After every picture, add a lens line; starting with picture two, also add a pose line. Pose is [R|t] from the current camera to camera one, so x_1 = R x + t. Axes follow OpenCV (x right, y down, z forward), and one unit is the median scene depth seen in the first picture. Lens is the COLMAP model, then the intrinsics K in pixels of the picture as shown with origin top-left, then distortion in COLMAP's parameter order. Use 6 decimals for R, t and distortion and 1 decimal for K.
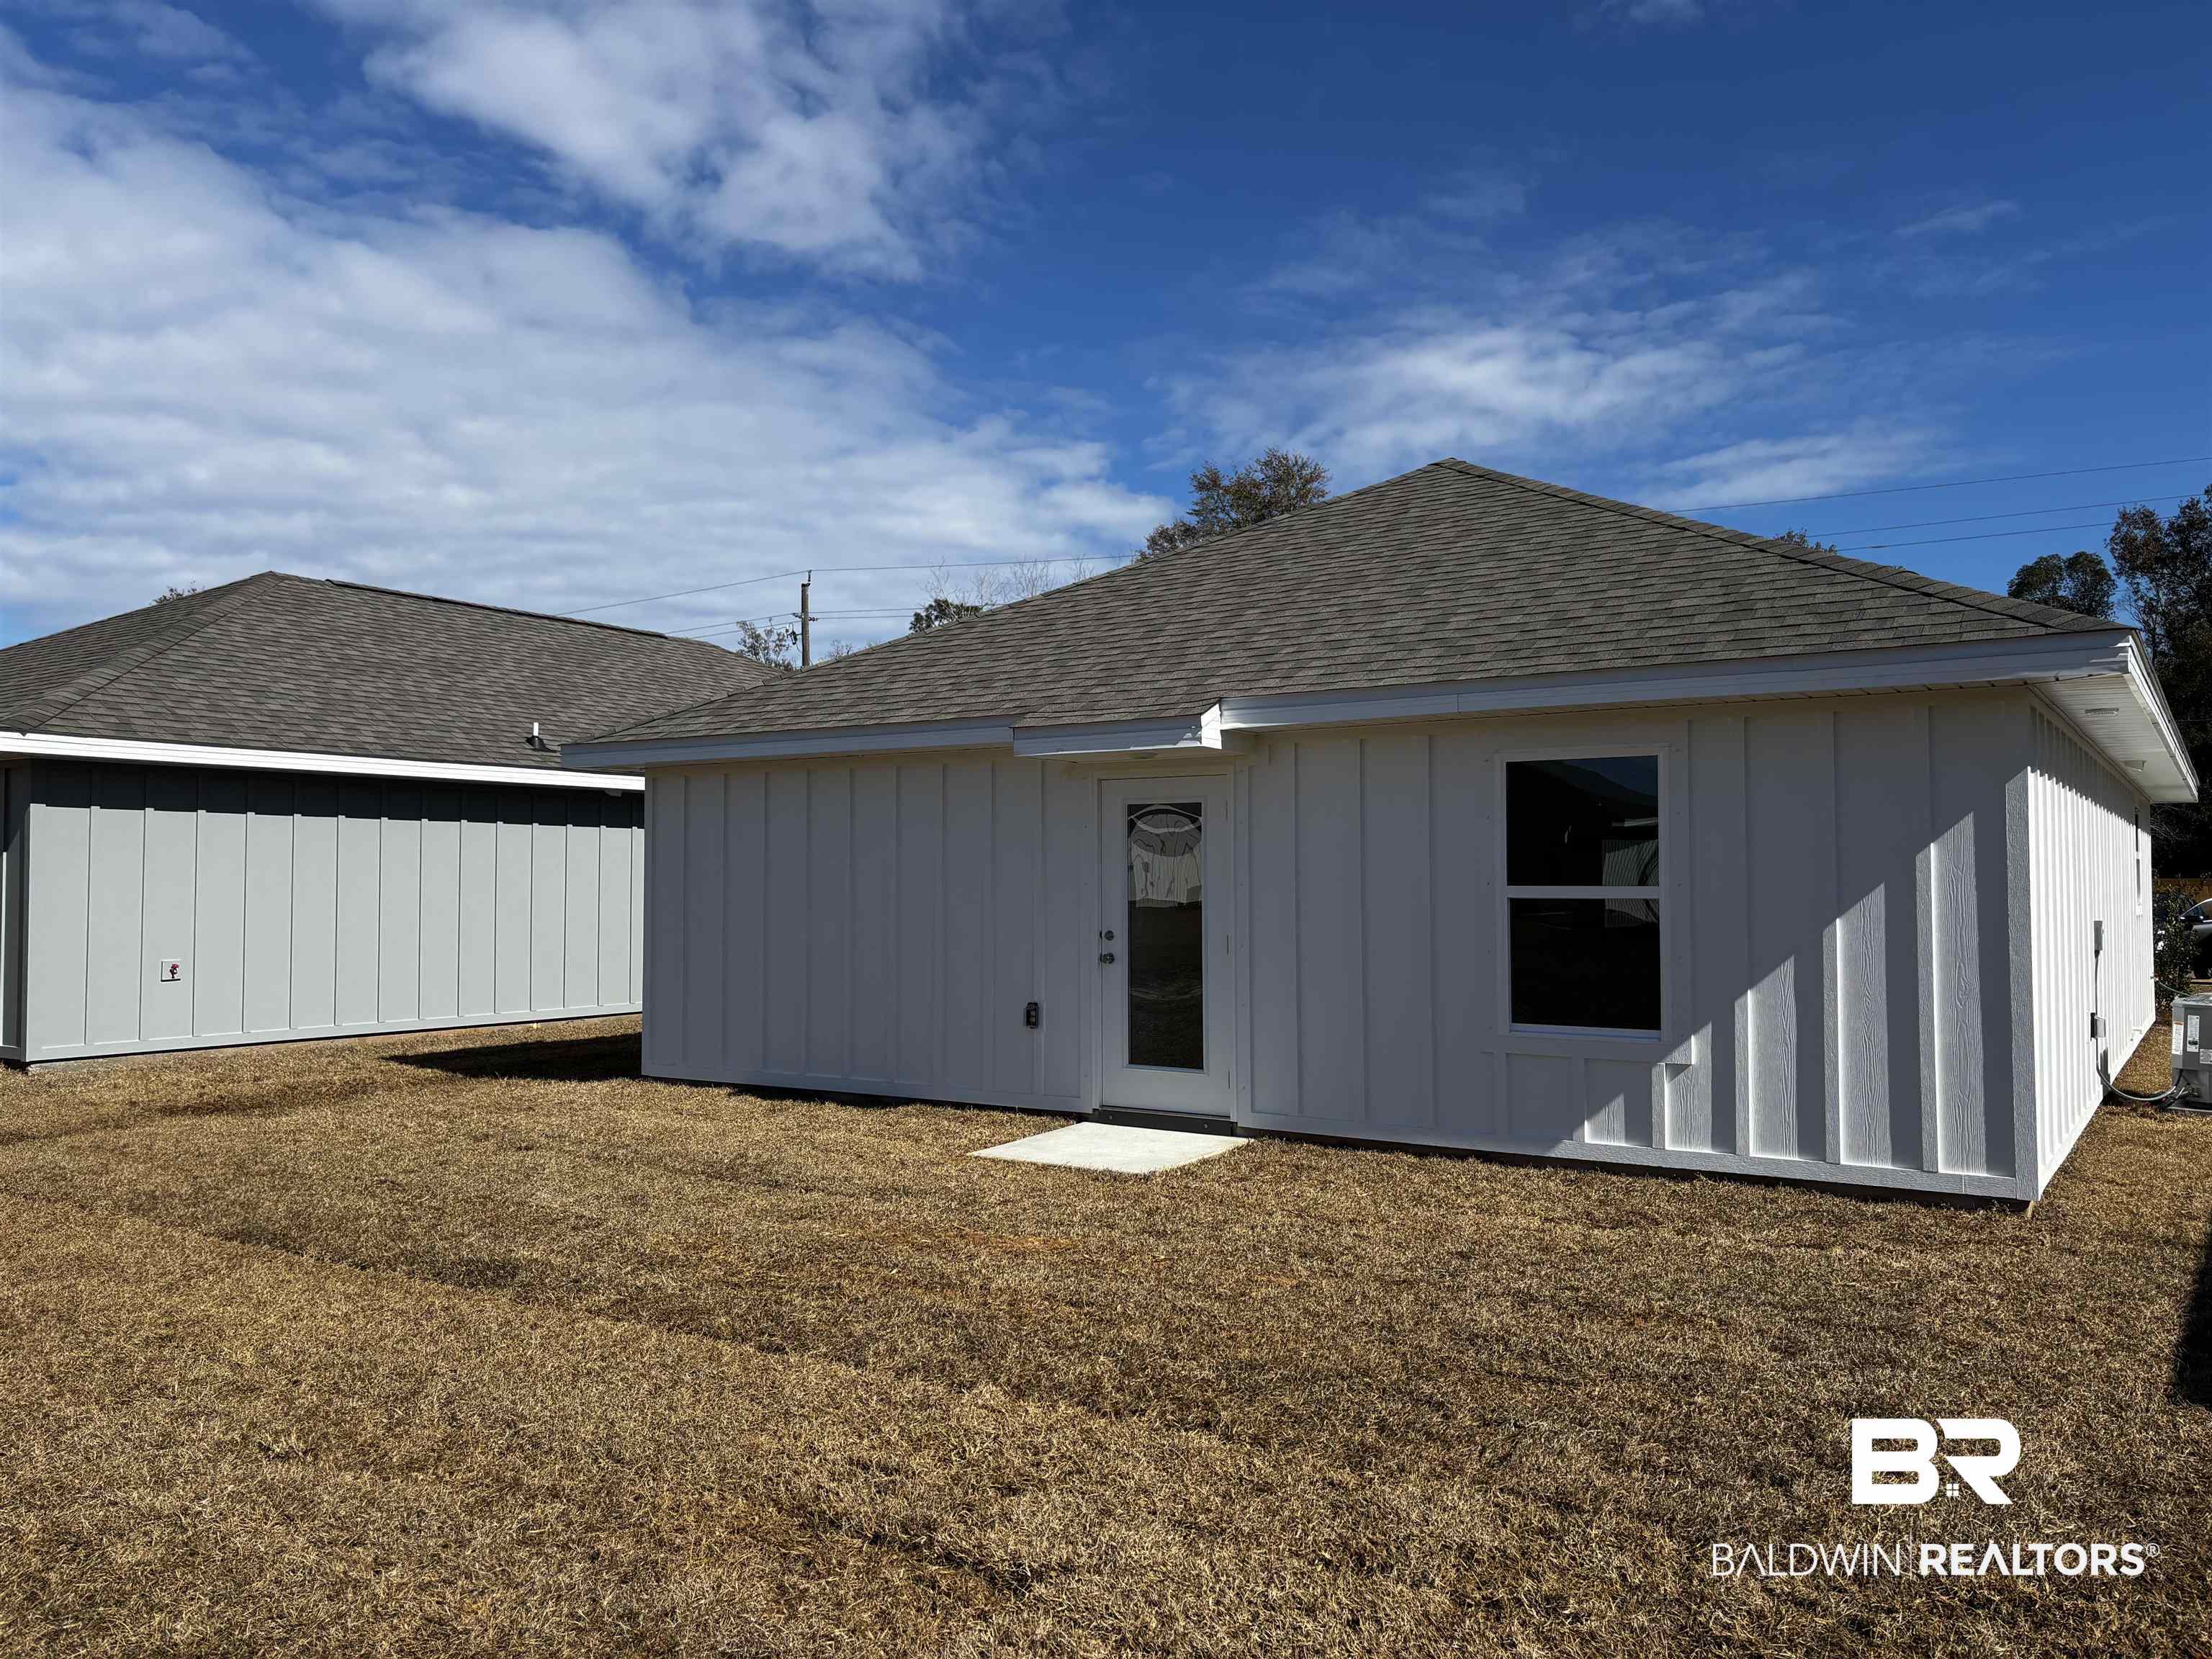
lens RADIAL K [[1680.1, 0, 1106.0], [0, 1680.1, 829.5], [0, 0, 1]] dist [0.061400, -0.078581]
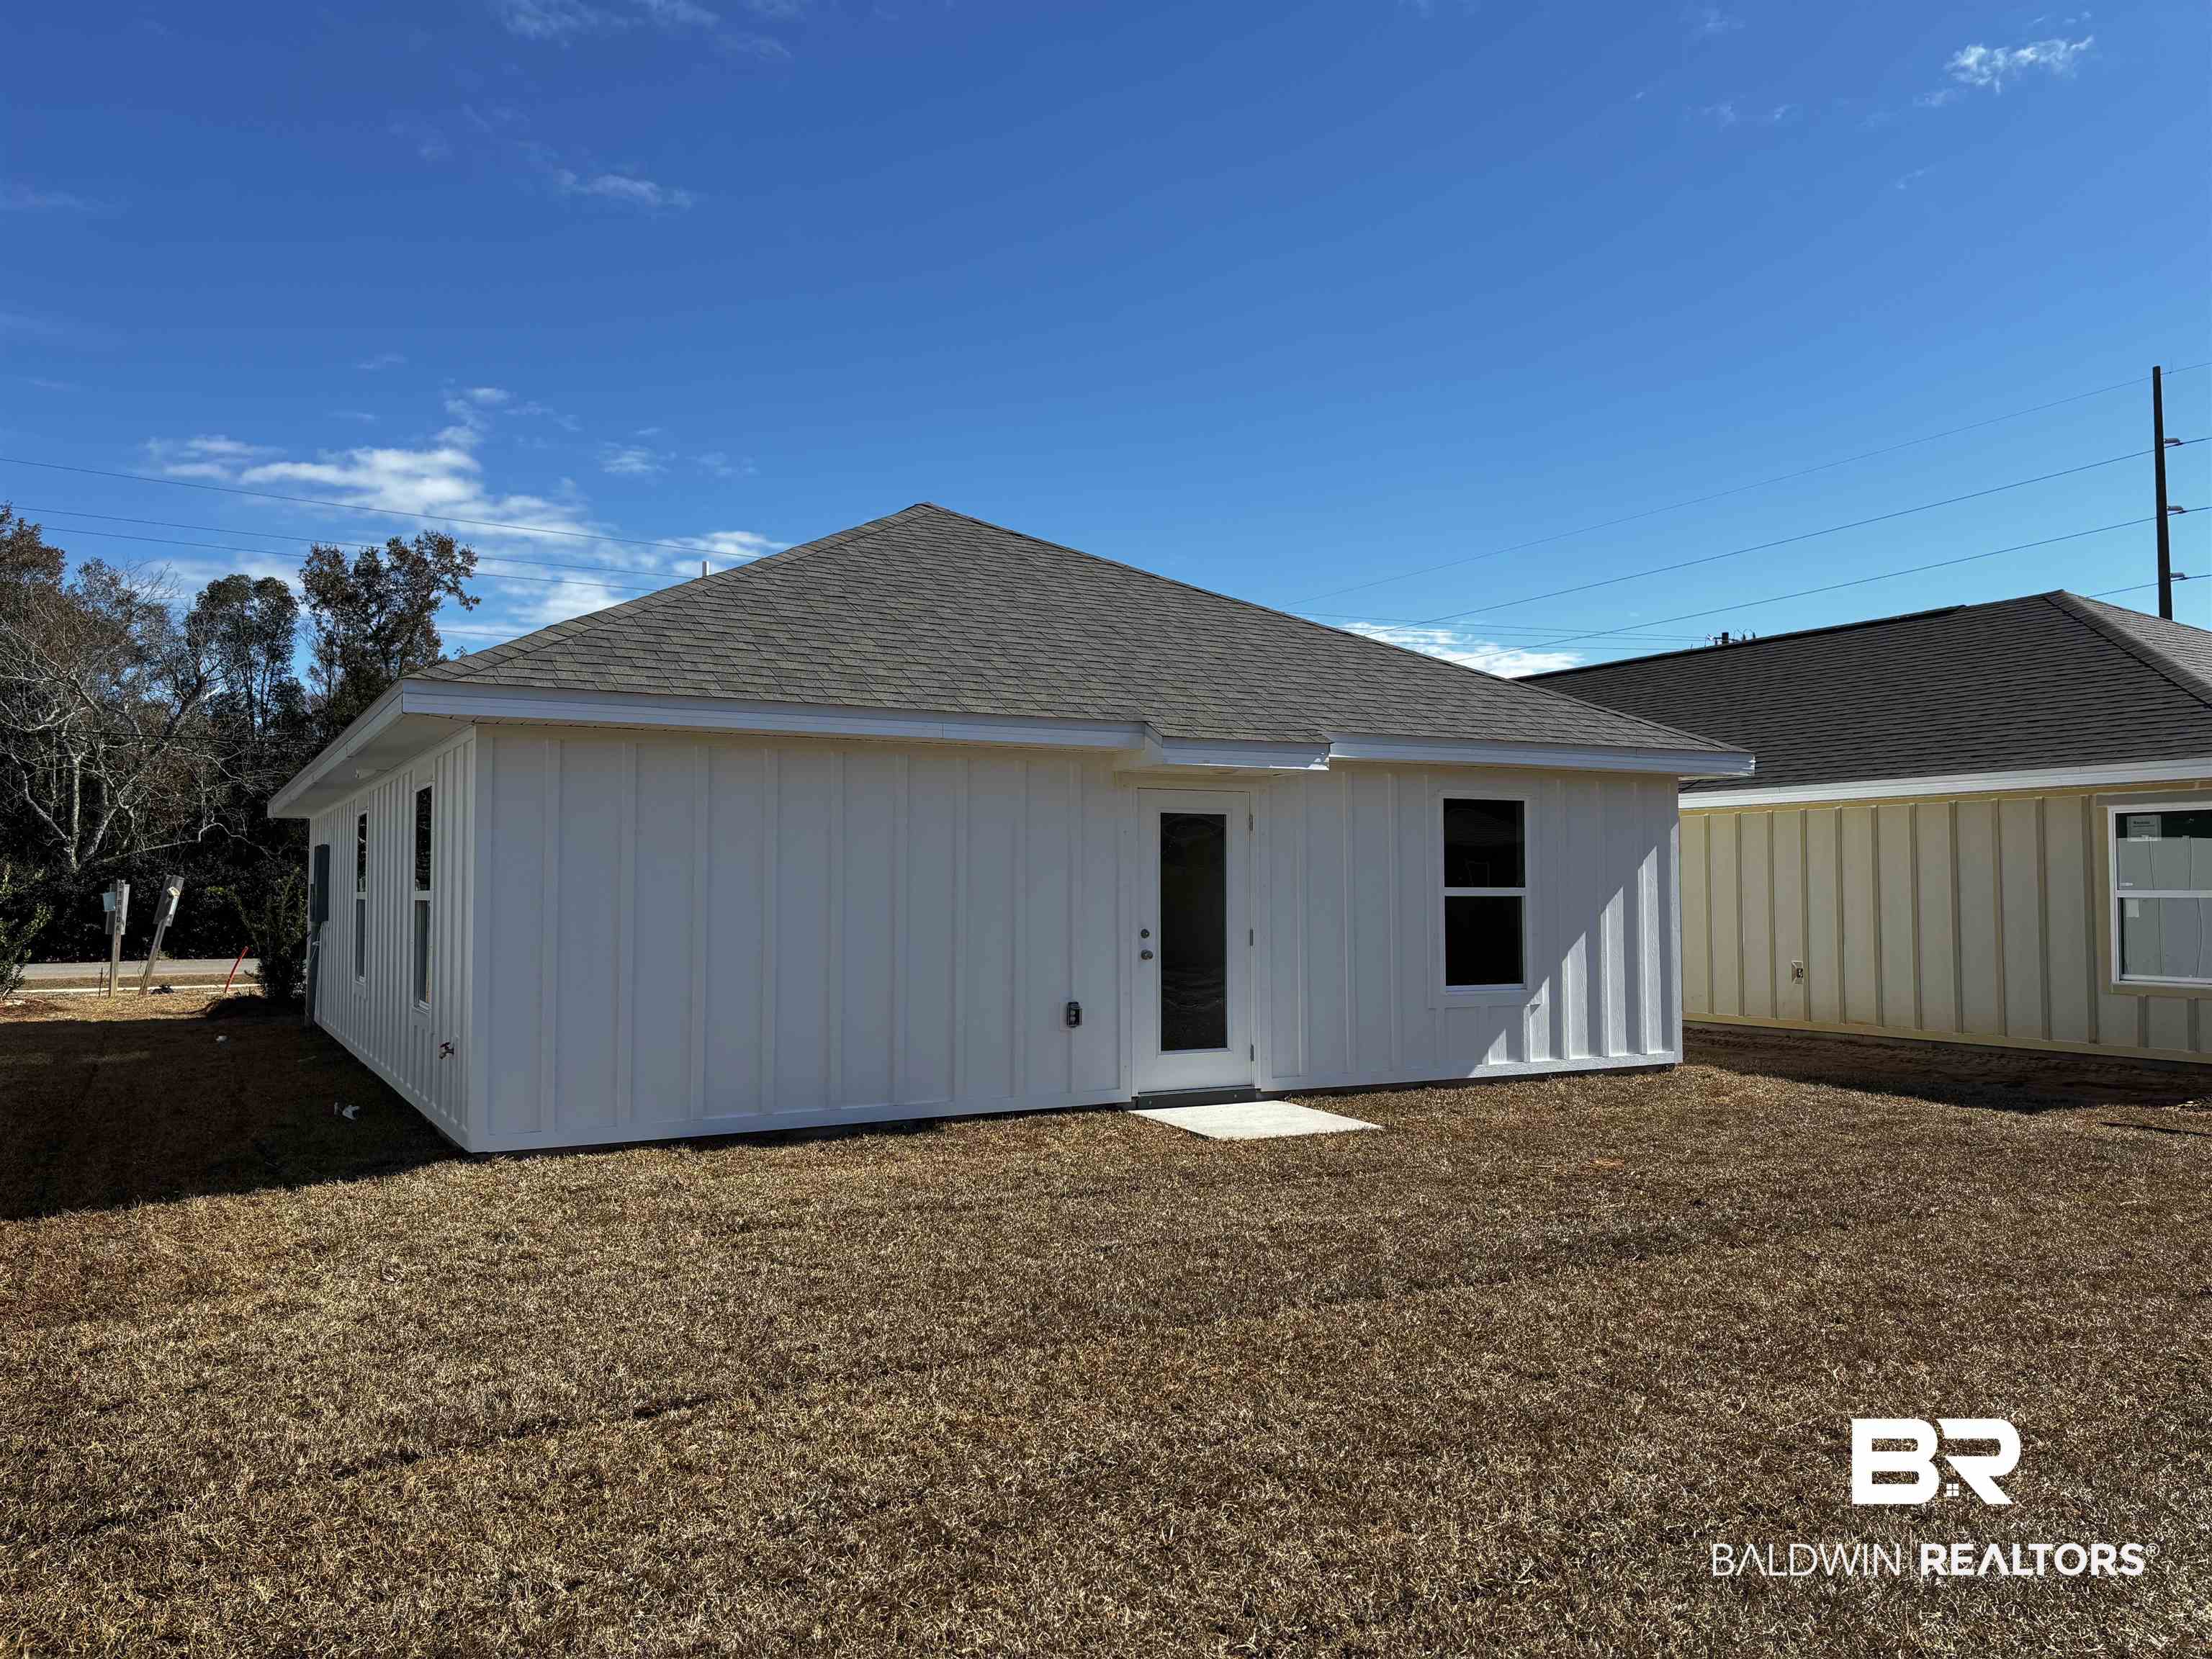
lens RADIAL K [[1680.1, 0, 1106.0], [0, 1680.1, 829.5], [0, 0, 1]] dist [0.061400, -0.078581]
pose [[0.459764, 0.033540, 0.887408, -1.119425], [-0.027060, 0.999352, -0.023752, 0.026418], [-0.887629, -0.013093, 0.460373, 0.612843]]
